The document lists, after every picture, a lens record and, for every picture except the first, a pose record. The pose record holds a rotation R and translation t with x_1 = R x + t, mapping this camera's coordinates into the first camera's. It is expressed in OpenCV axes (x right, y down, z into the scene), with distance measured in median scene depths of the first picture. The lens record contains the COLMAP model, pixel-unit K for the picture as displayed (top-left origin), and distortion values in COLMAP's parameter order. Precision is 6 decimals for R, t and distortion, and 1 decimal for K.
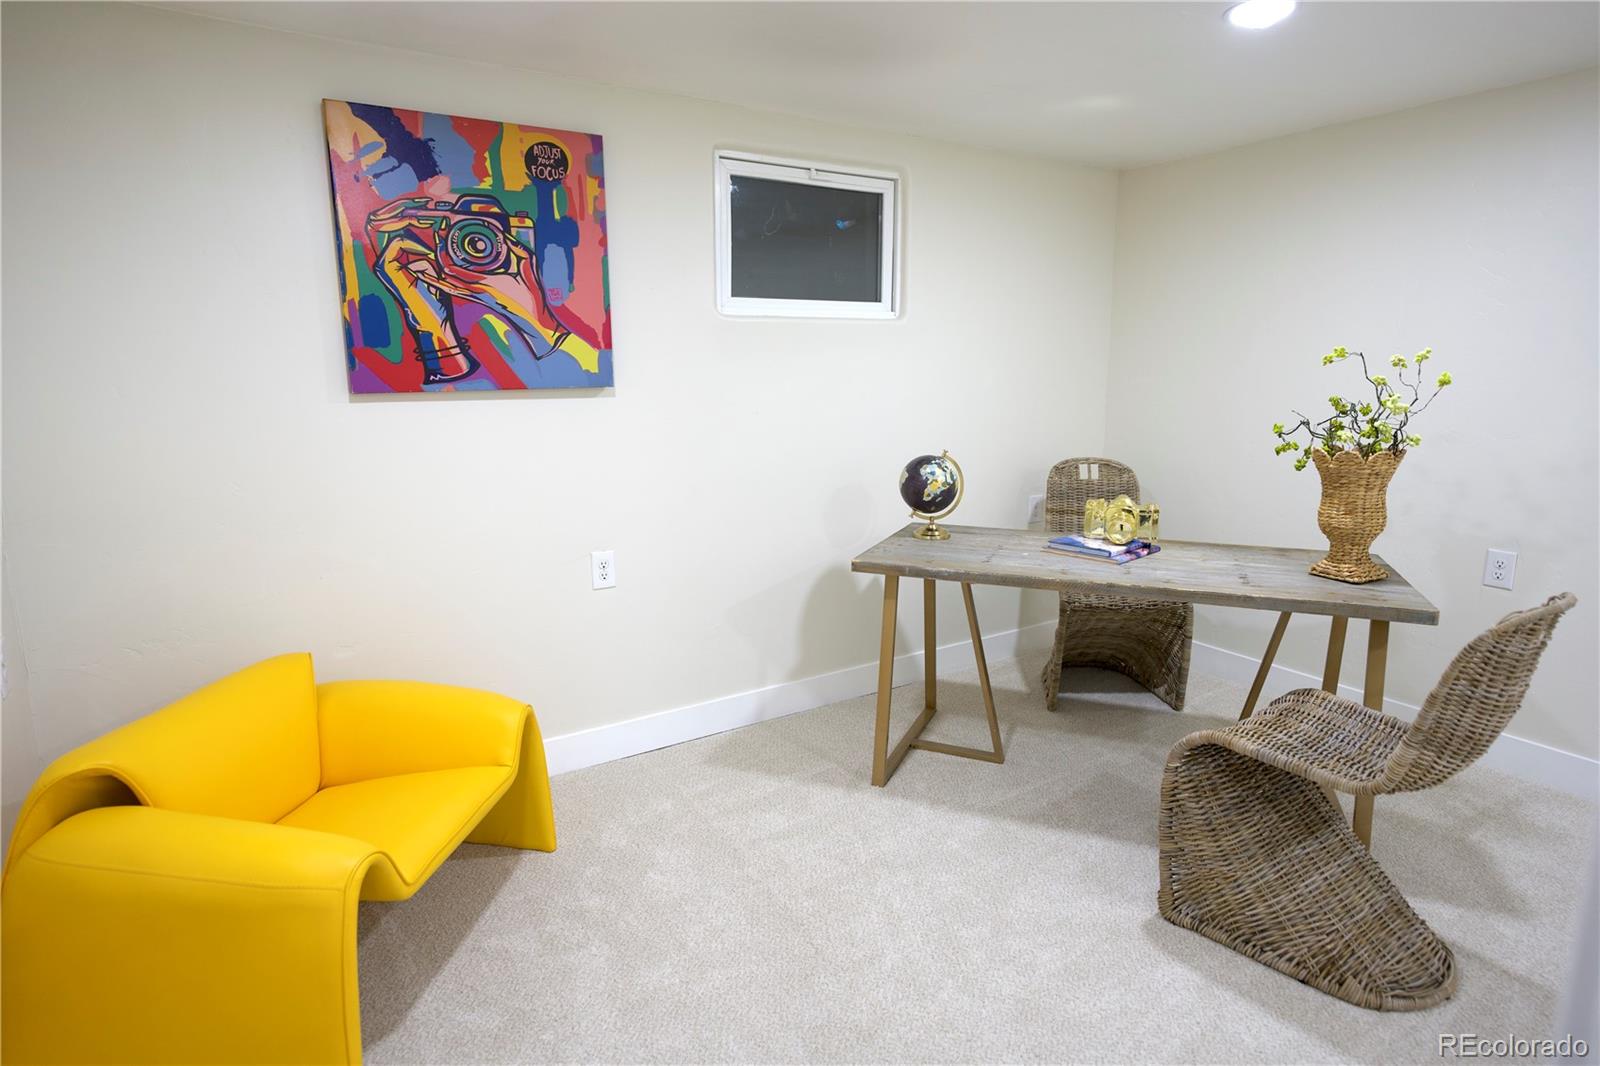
lens RADIAL K [[871.2, 0, 796.6], [0, 871.2, 529.7], [0, 0, 1]] dist [-0.054987, 0.040258]
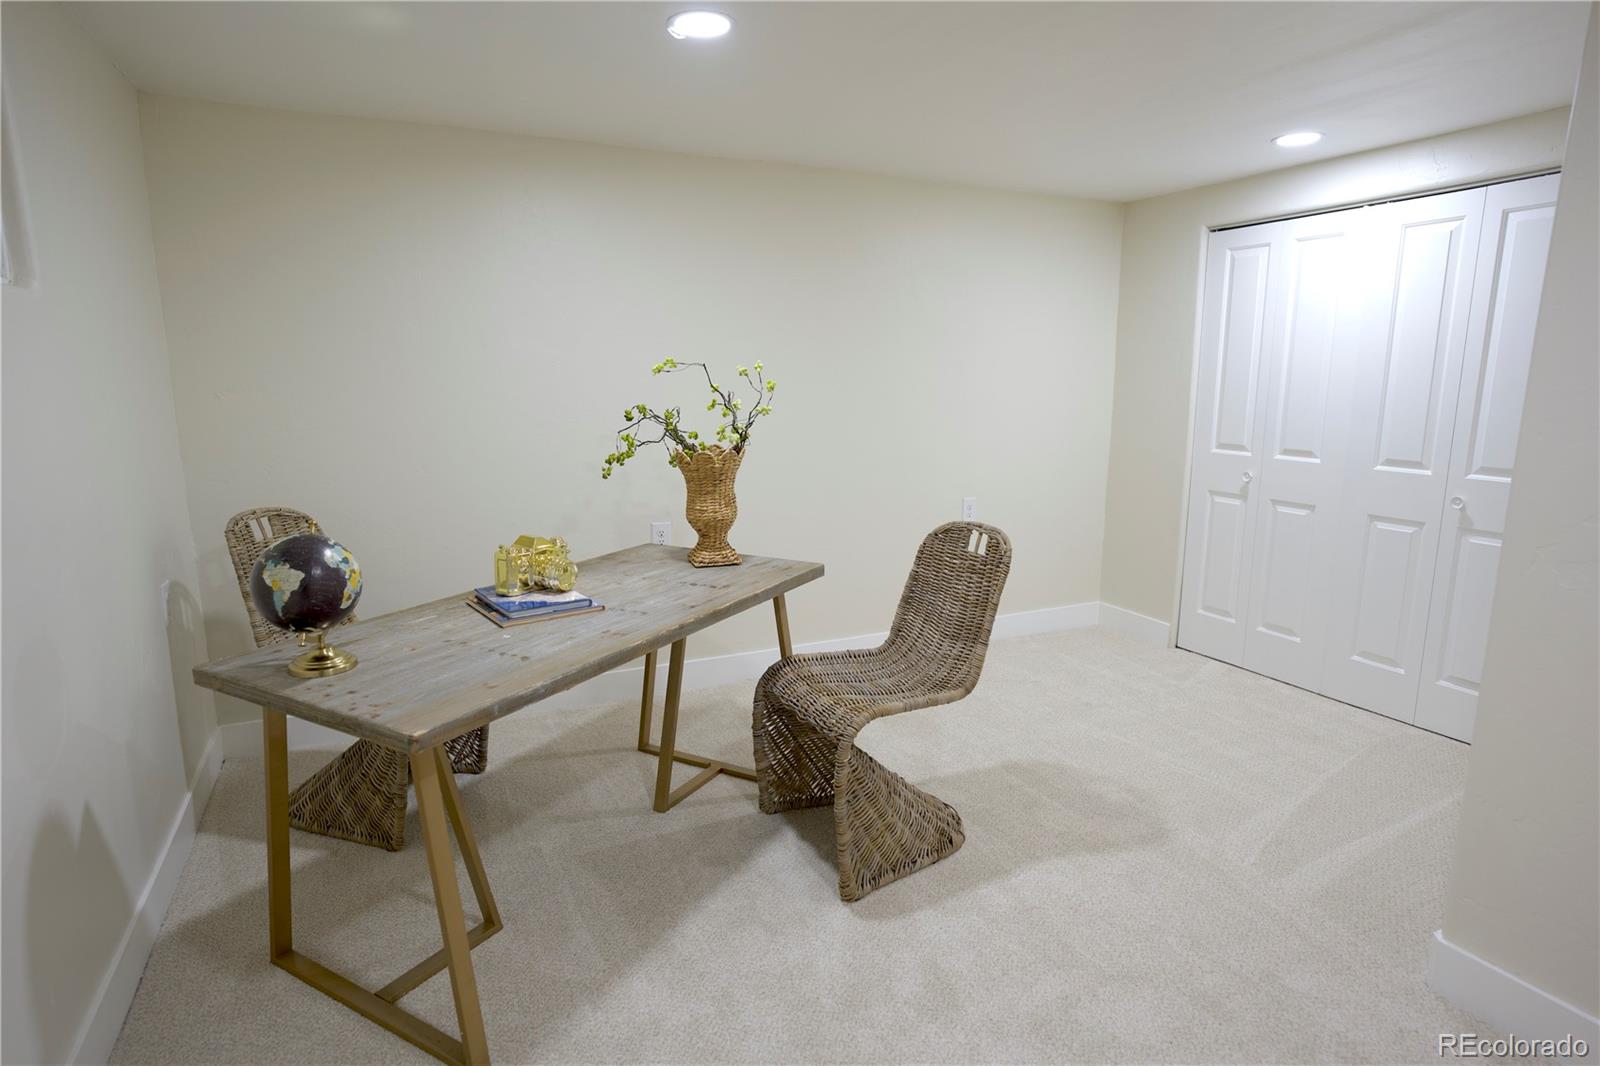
lens RADIAL K [[871.2, 0, 796.6], [0, 871.2, 529.7], [0, 0, 1]] dist [-0.054987, 0.040258]
pose [[0.094432, -0.172144, 0.980535, -0.471960], [0.184332, 0.970929, 0.152705, -0.143771], [-0.978317, 0.166324, 0.123418, 0.756405]]
